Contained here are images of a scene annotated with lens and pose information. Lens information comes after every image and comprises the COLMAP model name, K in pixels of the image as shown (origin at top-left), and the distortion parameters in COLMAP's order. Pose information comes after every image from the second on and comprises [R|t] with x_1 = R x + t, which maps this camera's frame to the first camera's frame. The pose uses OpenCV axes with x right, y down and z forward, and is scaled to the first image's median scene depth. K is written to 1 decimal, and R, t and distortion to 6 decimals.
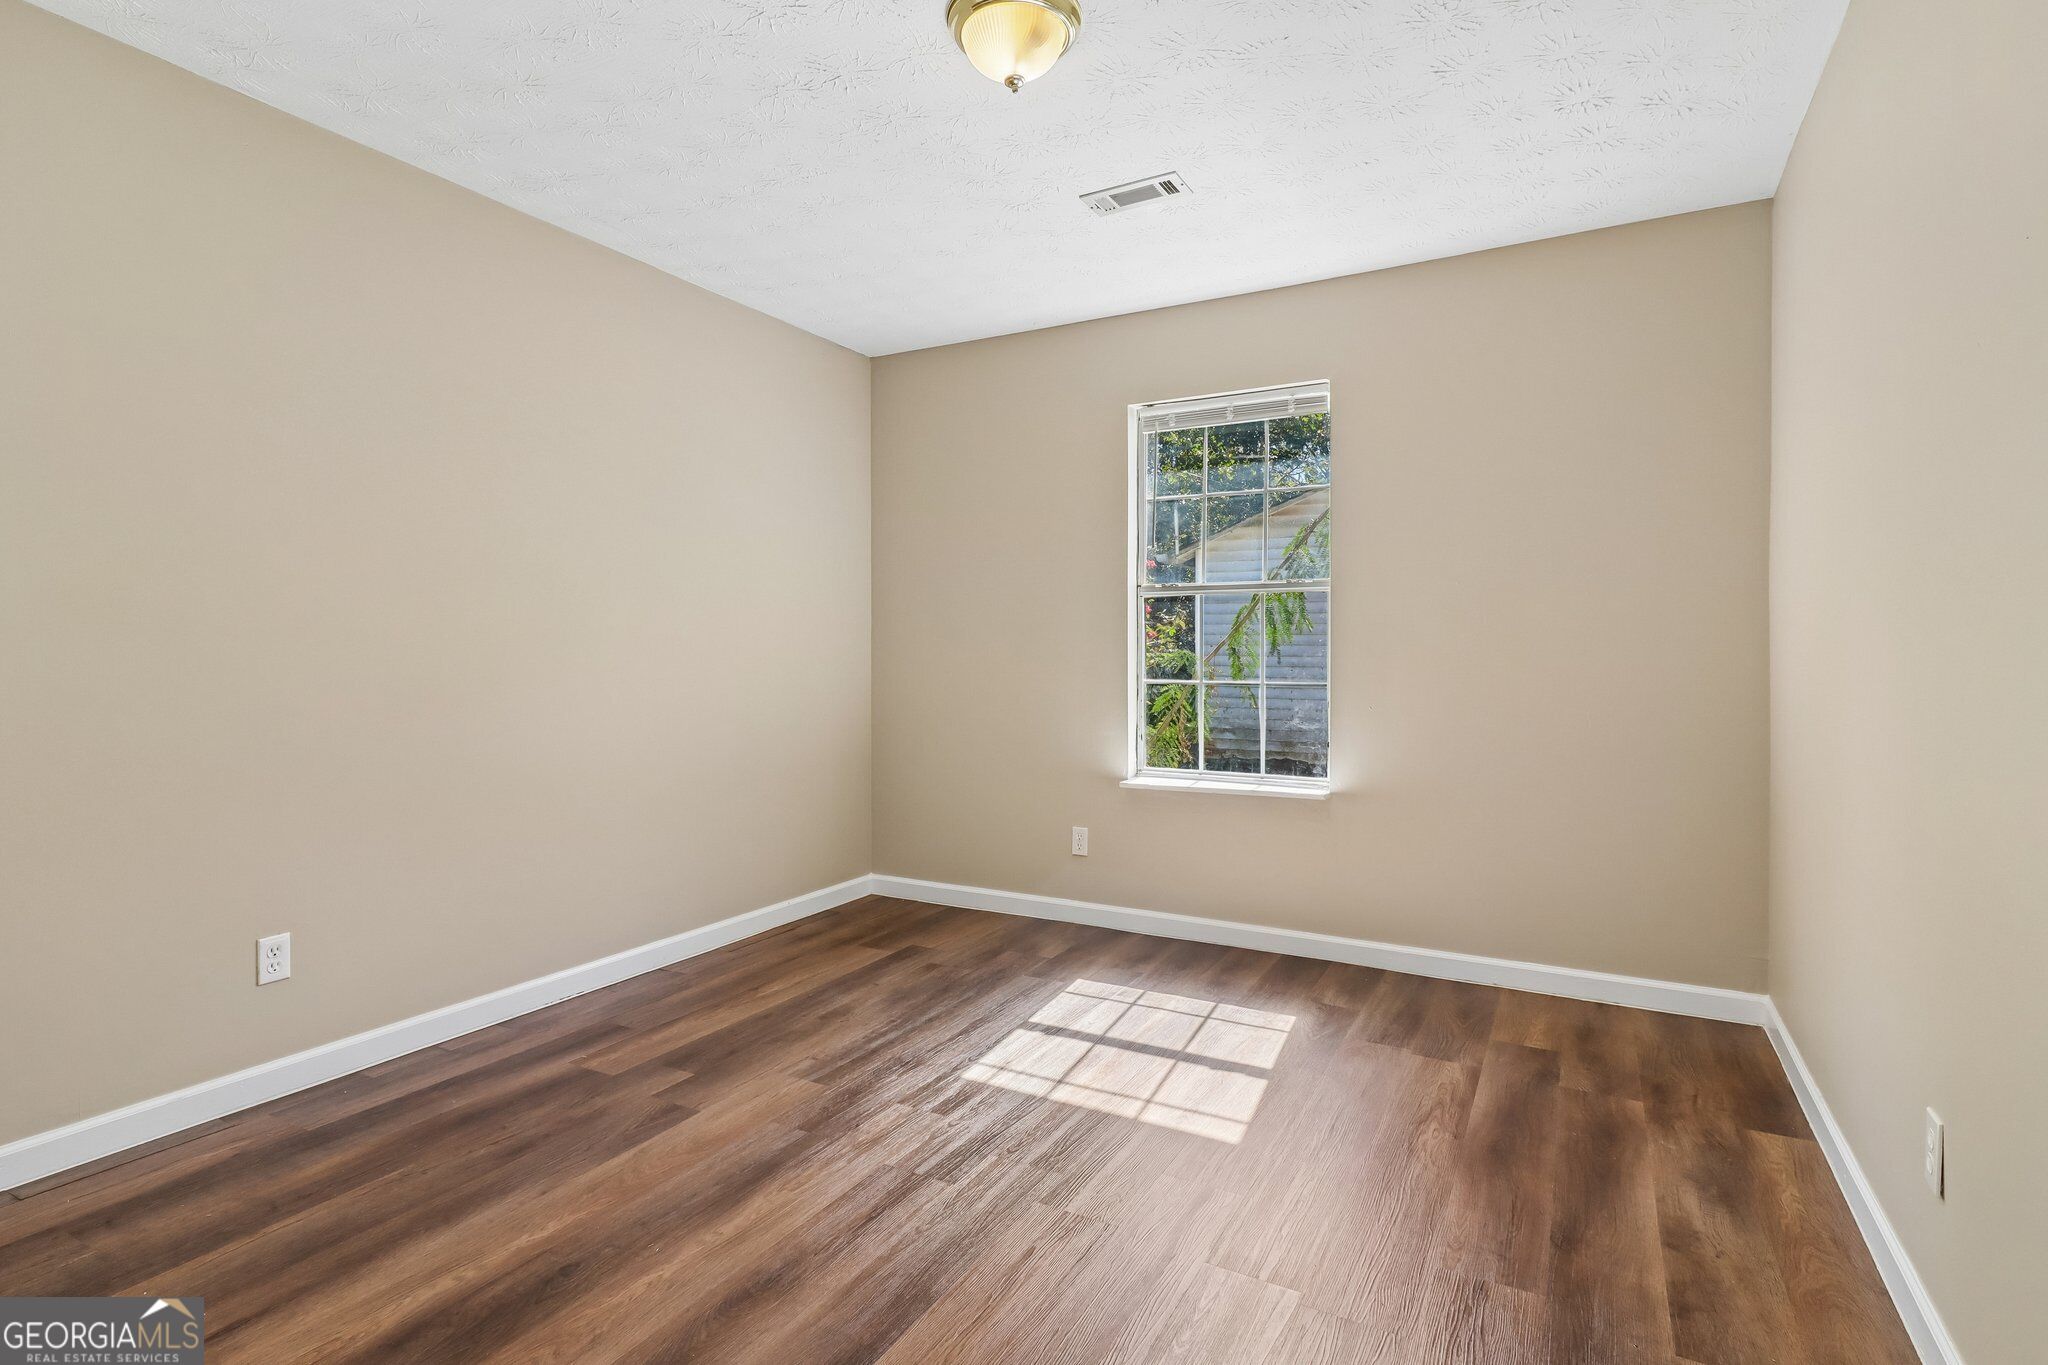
lens RADIAL K [[991.8, 0, 1028.4], [0, 991.8, 645.8], [0, 0, 1]] dist [0.013743, -0.000043]
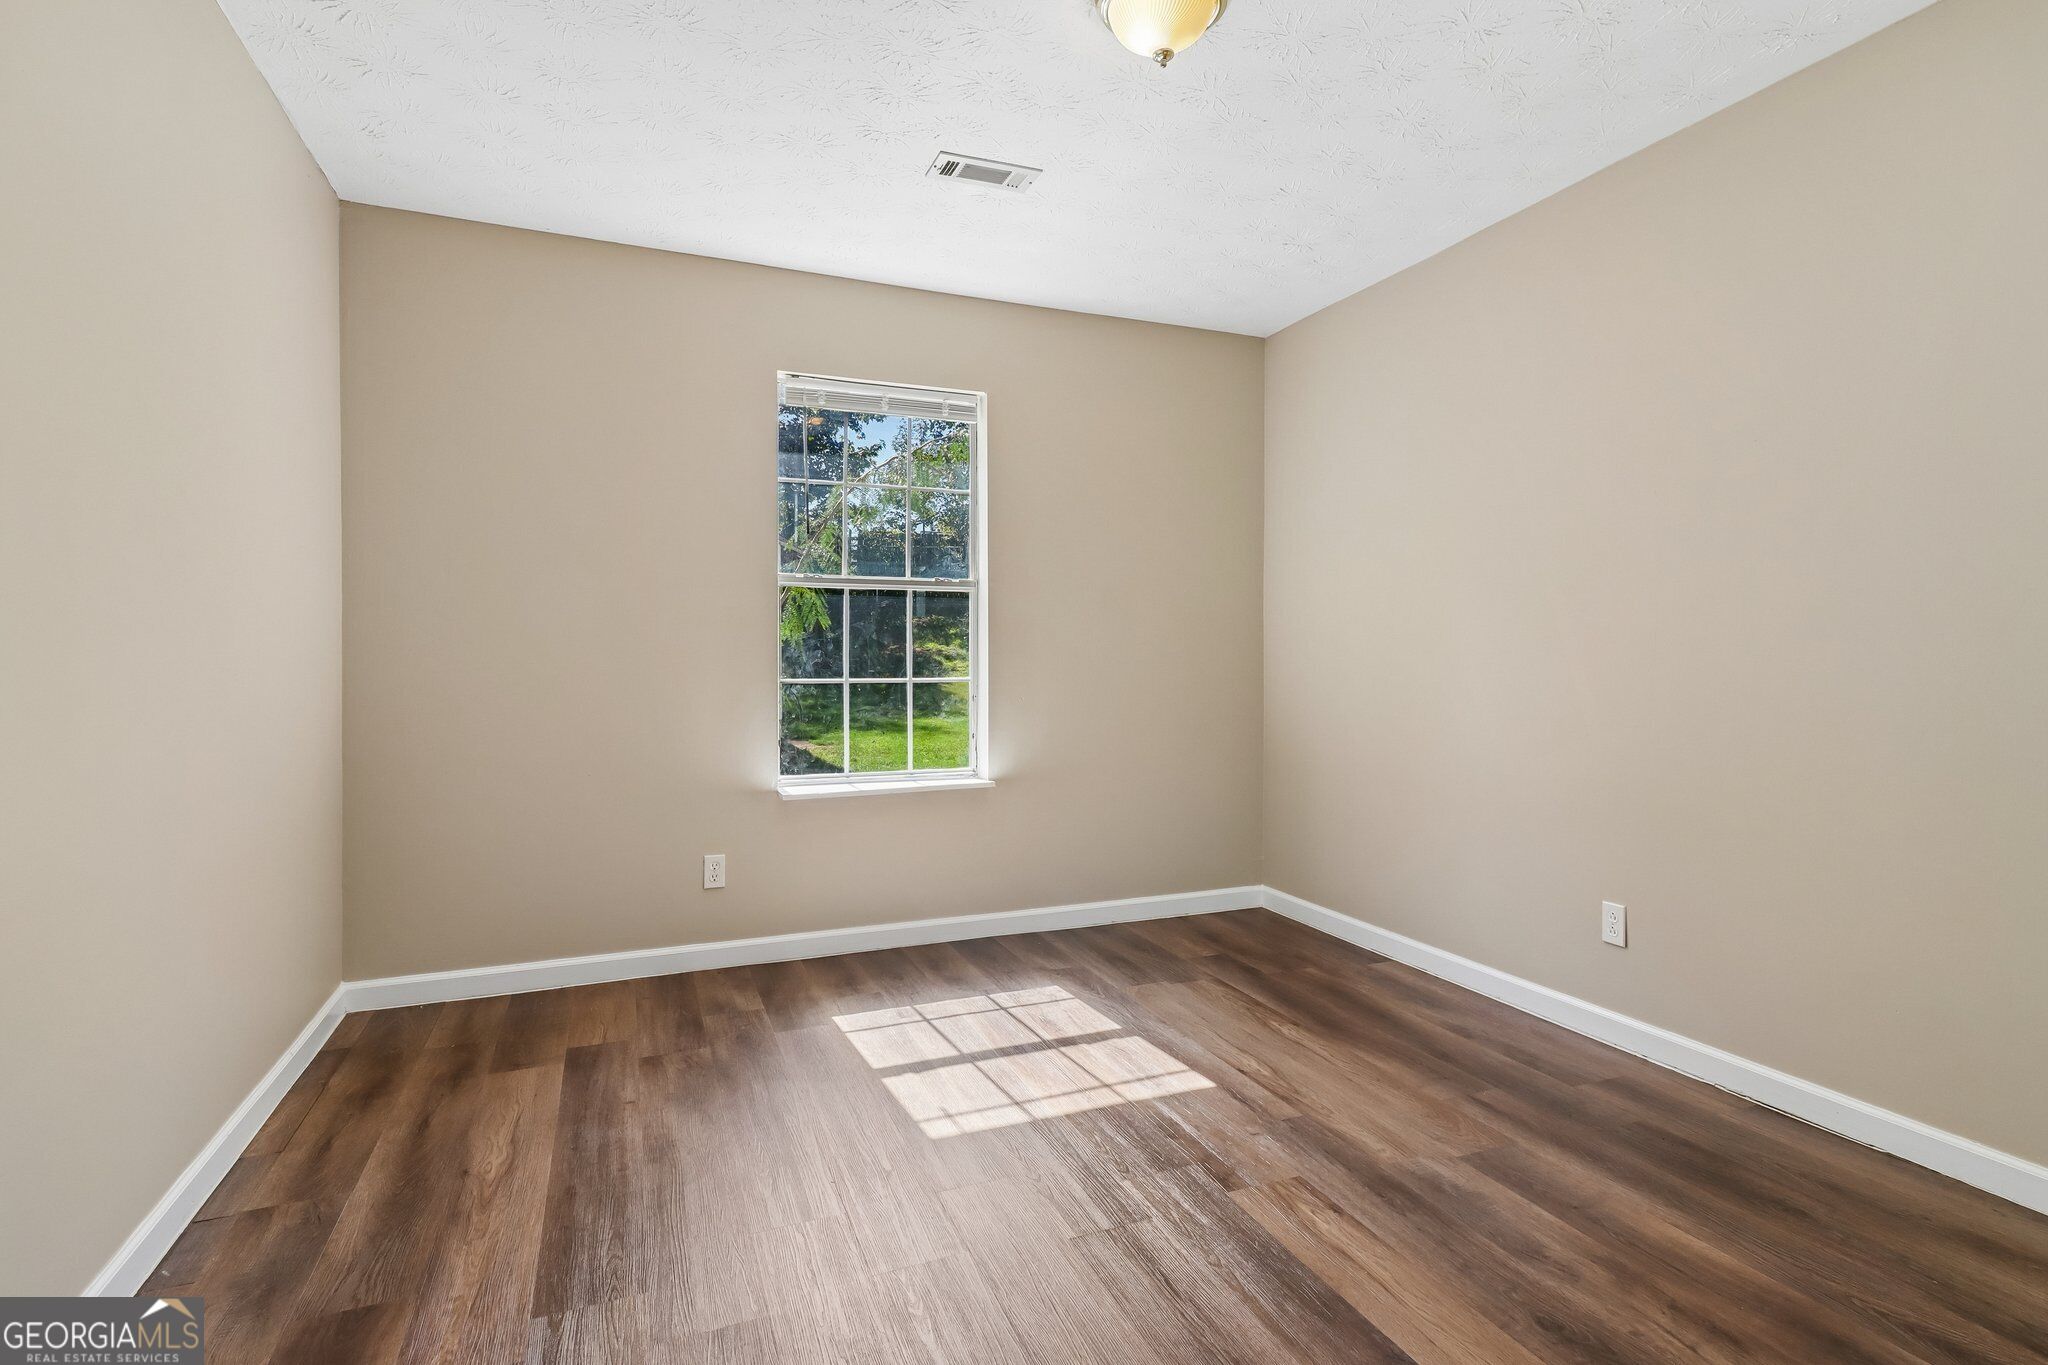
lens RADIAL K [[1019.6, 0, 1020.5], [0, 1019.6, 646.4], [0, 0, 1]] dist [0.037708, -0.011630]
pose [[0.629299, 0.002092, 0.777161, -0.599230], [-0.006914, 0.999972, 0.002906, 0.000555], [-0.777133, -0.007202, 0.629296, 0.318148]]
